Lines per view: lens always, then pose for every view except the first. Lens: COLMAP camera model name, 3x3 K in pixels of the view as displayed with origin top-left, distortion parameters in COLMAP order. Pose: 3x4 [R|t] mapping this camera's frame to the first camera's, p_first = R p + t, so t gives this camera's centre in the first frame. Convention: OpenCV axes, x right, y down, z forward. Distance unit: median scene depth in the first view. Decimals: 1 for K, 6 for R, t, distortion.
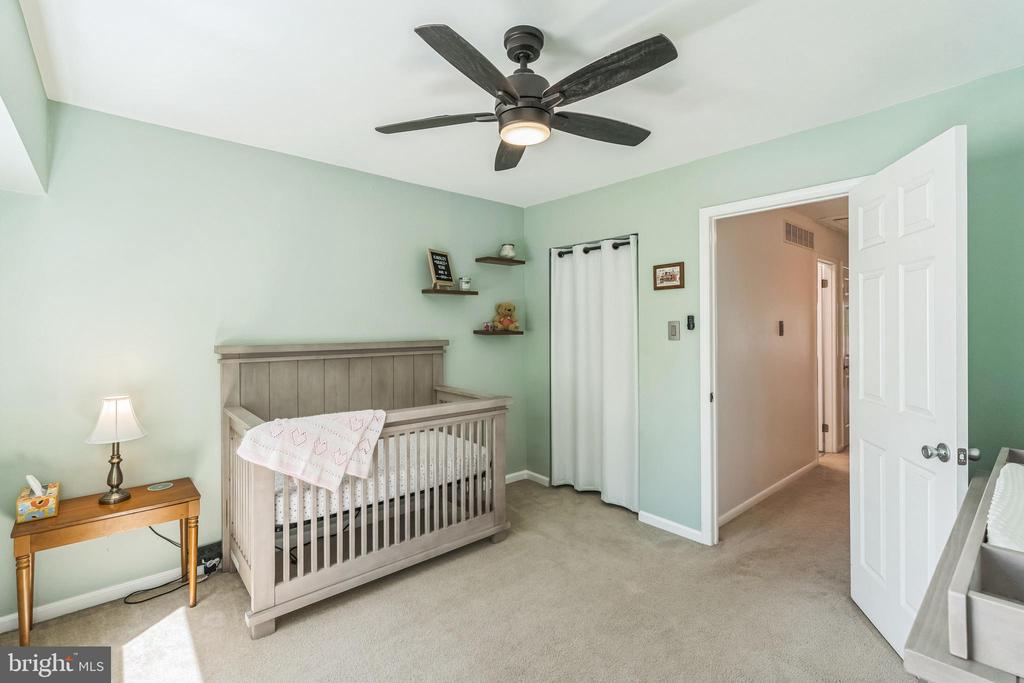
lens RADIAL K [[455.8, 0, 512.0], [0, 455.8, 341.5], [0, 0, 1]] dist [-0.002794, 0.000340]
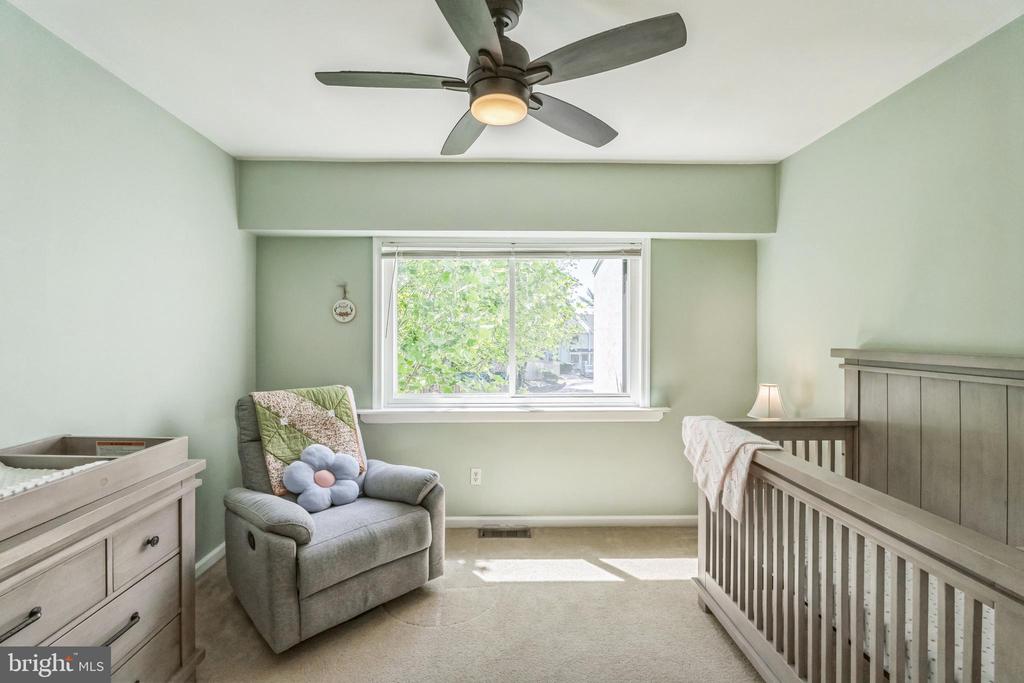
lens RADIAL K [[455.8, 0, 512.0], [0, 455.8, 341.5], [0, 0, 1]] dist [-0.002794, 0.000340]
pose [[-0.634607, 0.010410, -0.772765, 0.632874], [-0.013681, 0.999601, 0.024701, -0.026783], [0.772714, 0.026248, -0.634211, 1.222233]]
